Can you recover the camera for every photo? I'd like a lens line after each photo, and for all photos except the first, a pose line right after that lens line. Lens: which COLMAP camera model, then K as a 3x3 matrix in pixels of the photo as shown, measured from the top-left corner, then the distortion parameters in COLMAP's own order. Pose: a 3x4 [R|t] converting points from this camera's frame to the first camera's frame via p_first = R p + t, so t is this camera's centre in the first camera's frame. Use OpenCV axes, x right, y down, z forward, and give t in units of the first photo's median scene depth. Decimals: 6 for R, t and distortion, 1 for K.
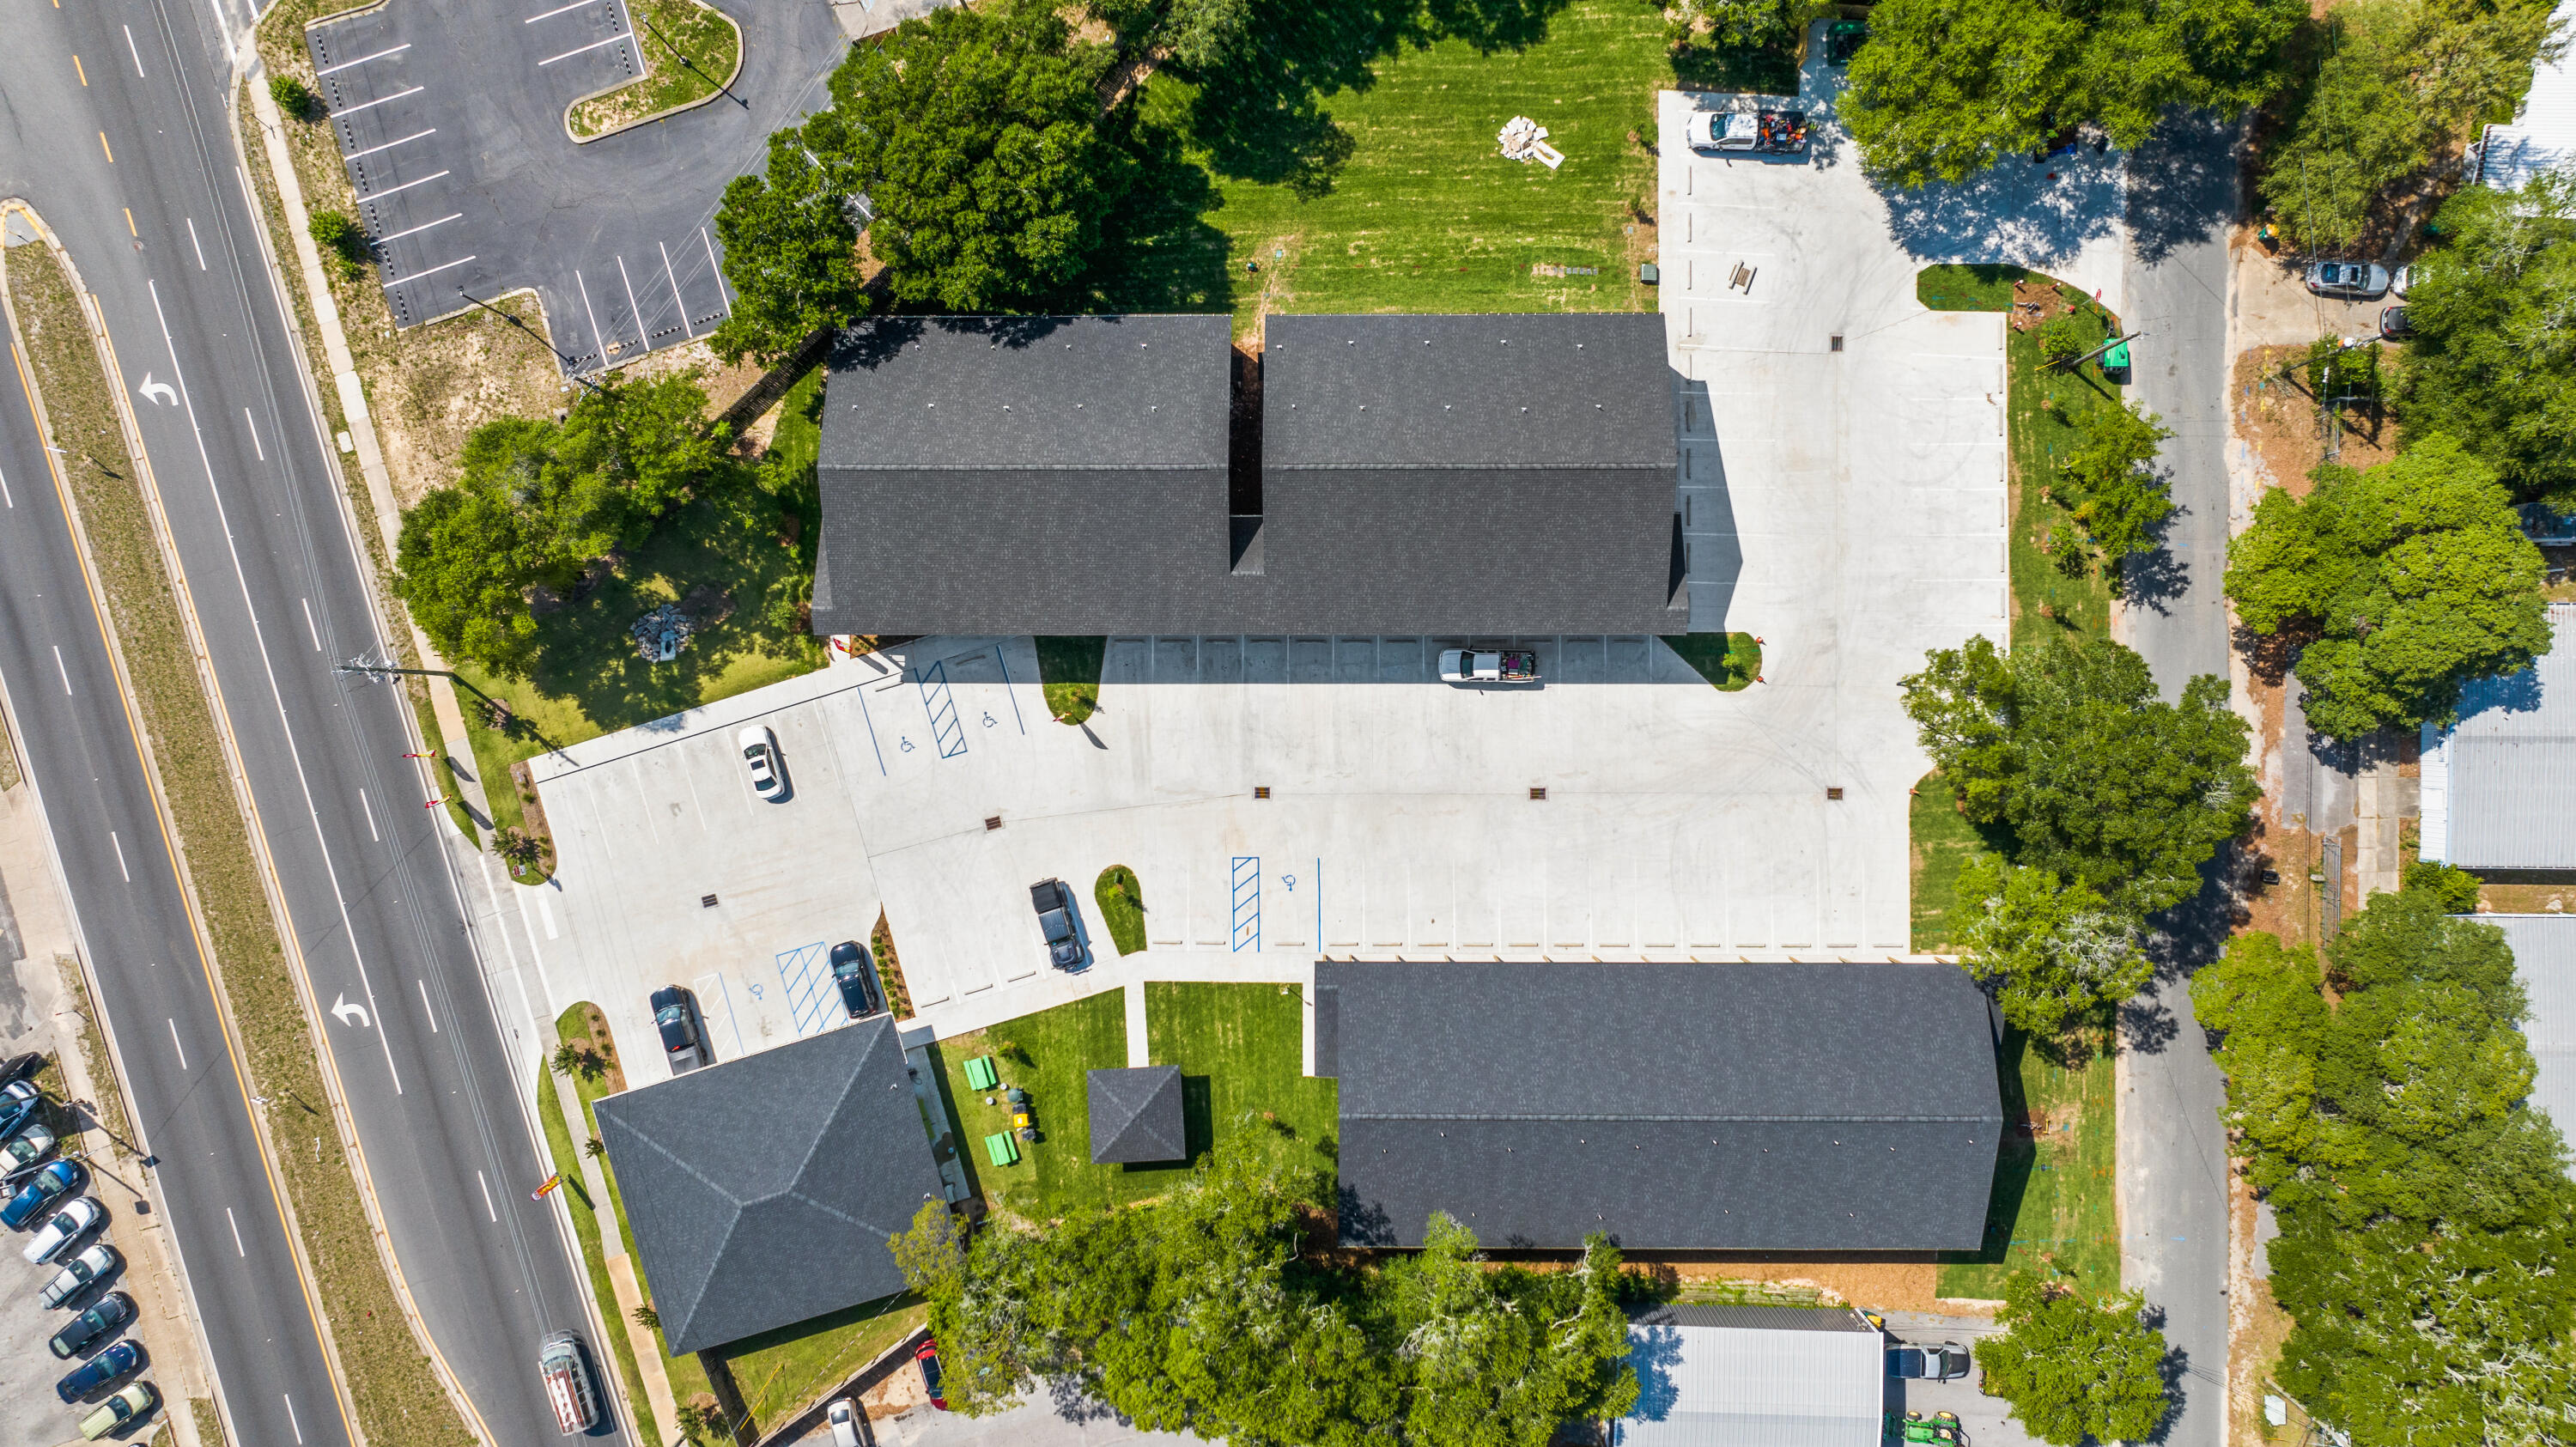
lens RADIAL K [[1818.8, 0, 1301.5], [0, 1818.8, 724.0], [0, 0, 1]] dist [-0.022564, 0.006131]
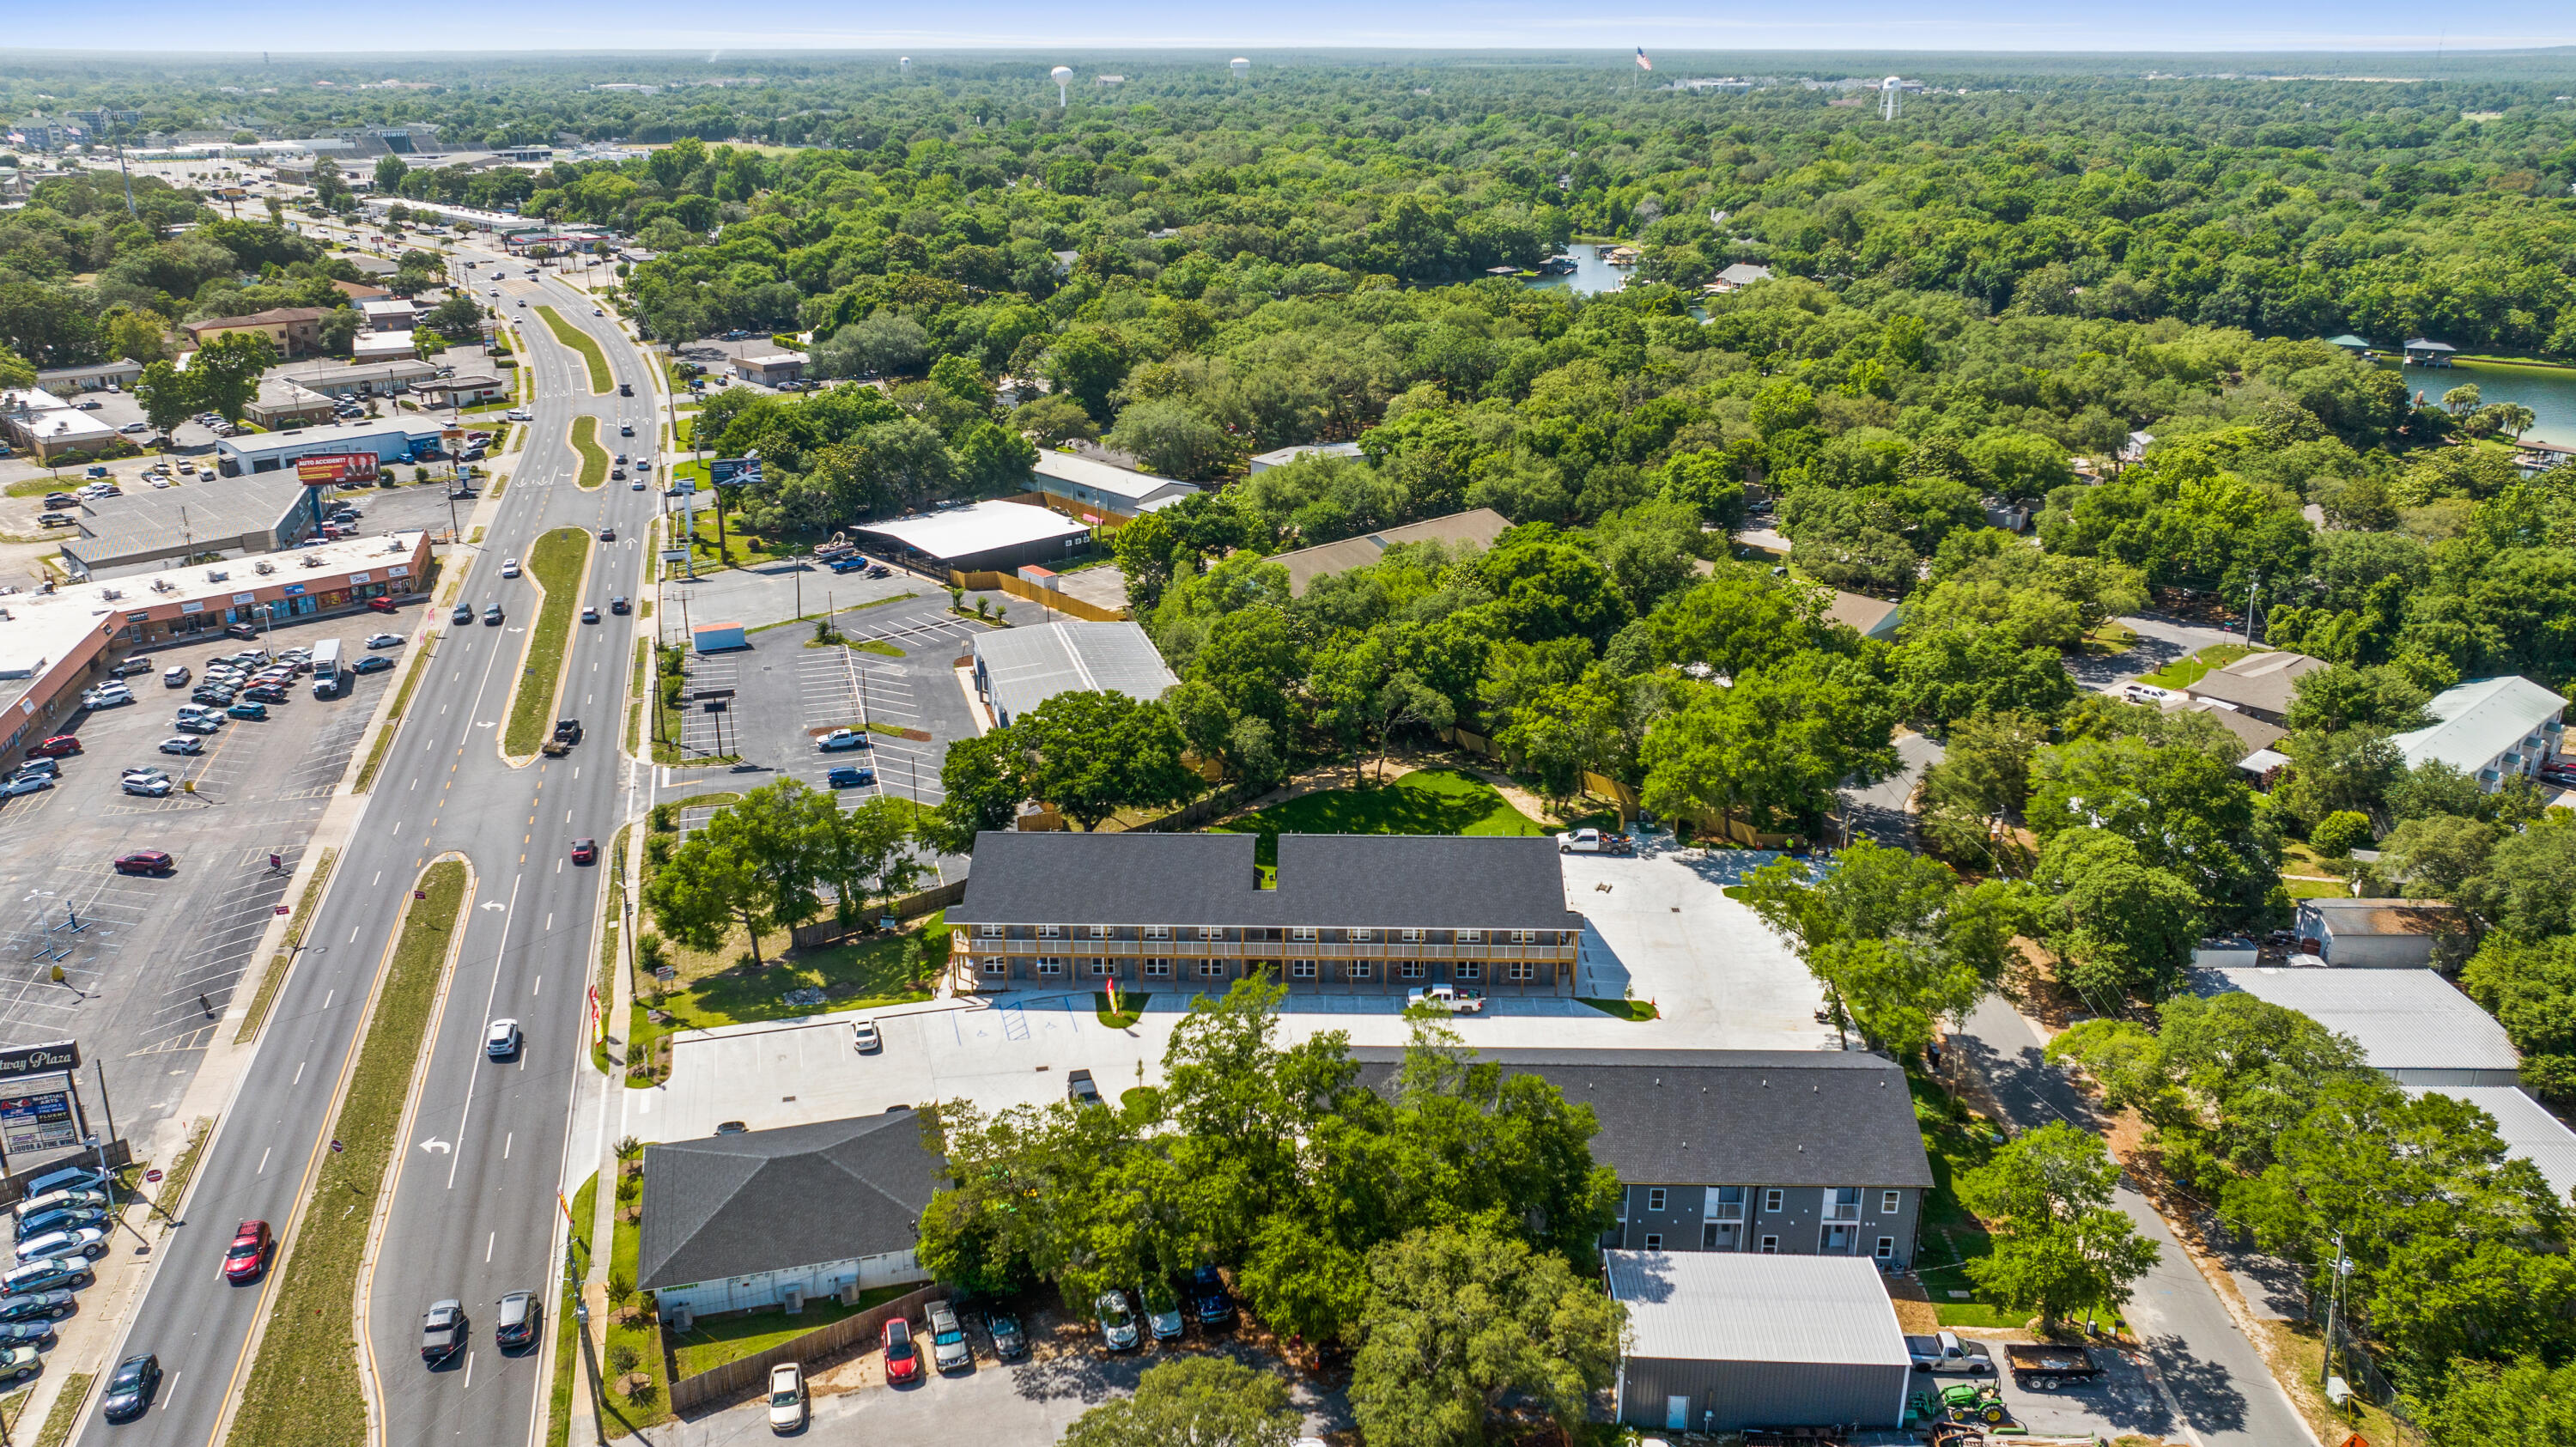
lens RADIAL K [[1924.4, 0, 1288.0], [0, 1924.4, 723.5], [0, 0, 1]] dist [-0.035109, 0.037422]
pose [[0.999563, 0.024703, -0.016254, 0.009082], [-0.023530, 0.331493, -0.943164, 1.177190], [-0.017911, 0.943134, 0.331929, 0.356524]]
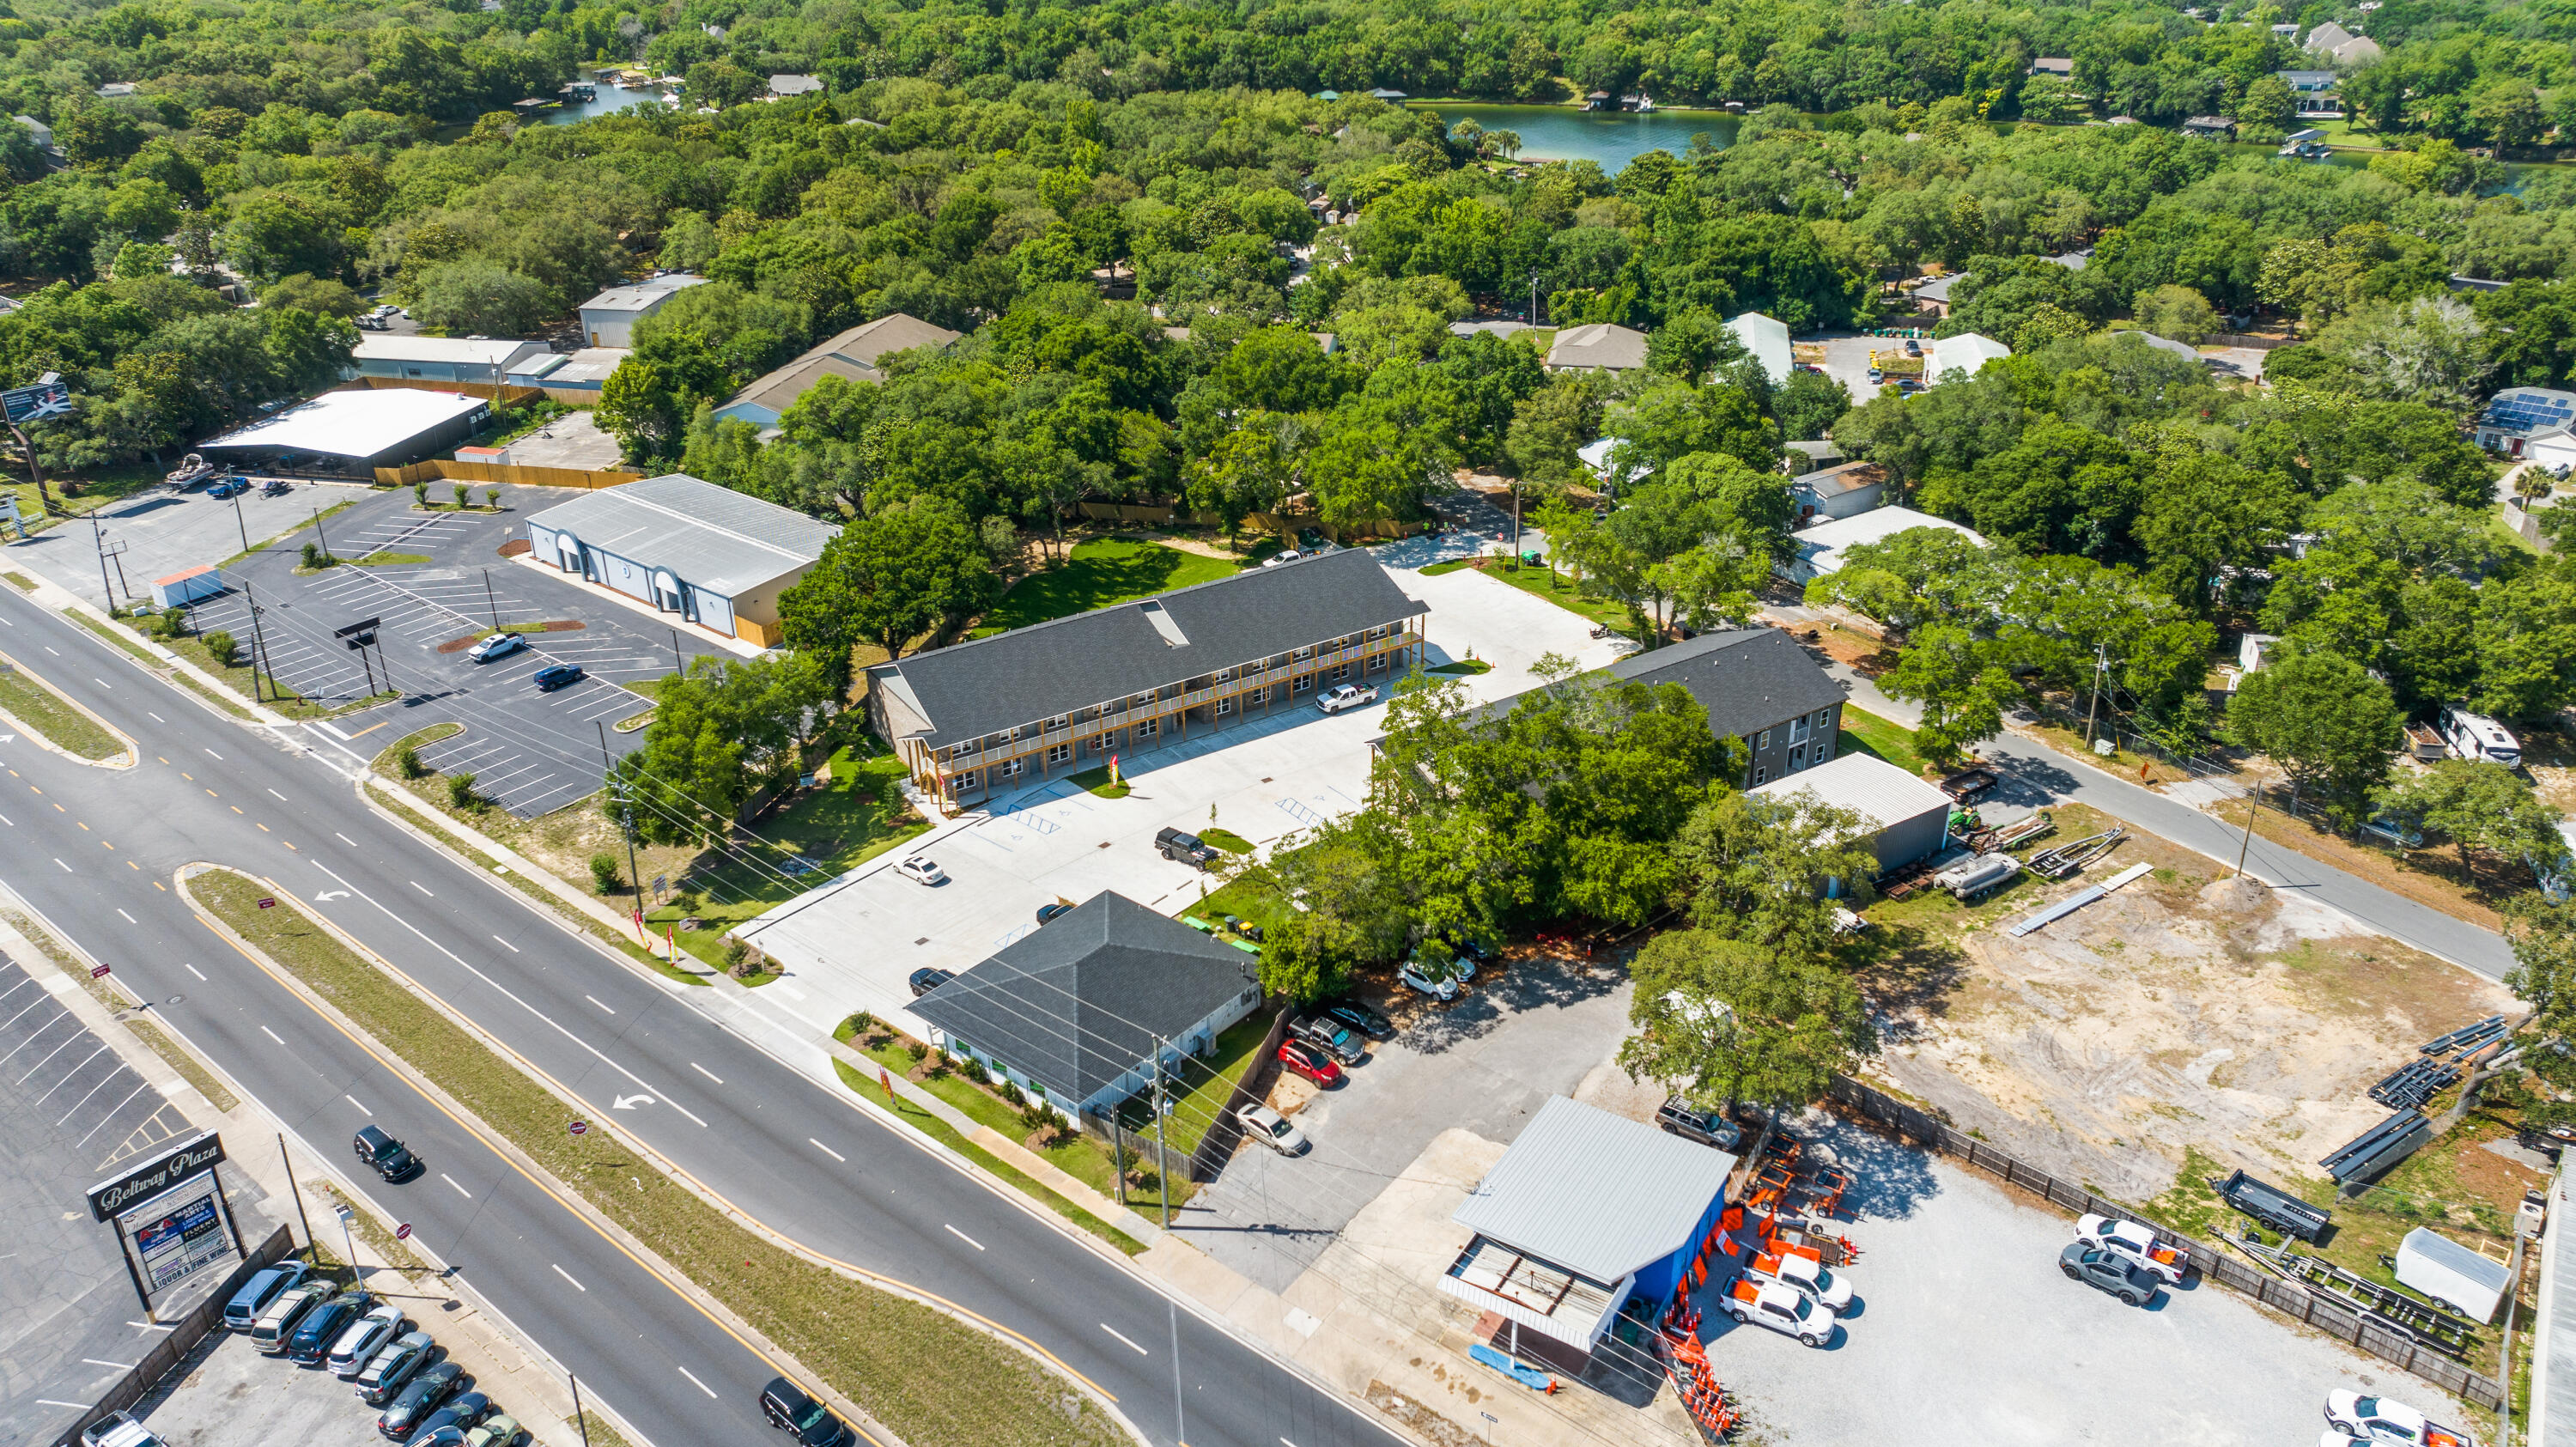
lens RADIAL K [[1818.8, 0, 1301.5], [0, 1818.8, 724.0], [0, 0, 1]] dist [-0.022564, 0.006131]
pose [[0.829416, -0.235868, 0.506395, -0.684807], [0.558626, 0.354227, -0.749973, 1.068193], [-0.002484, 0.904925, 0.425564, 0.372228]]
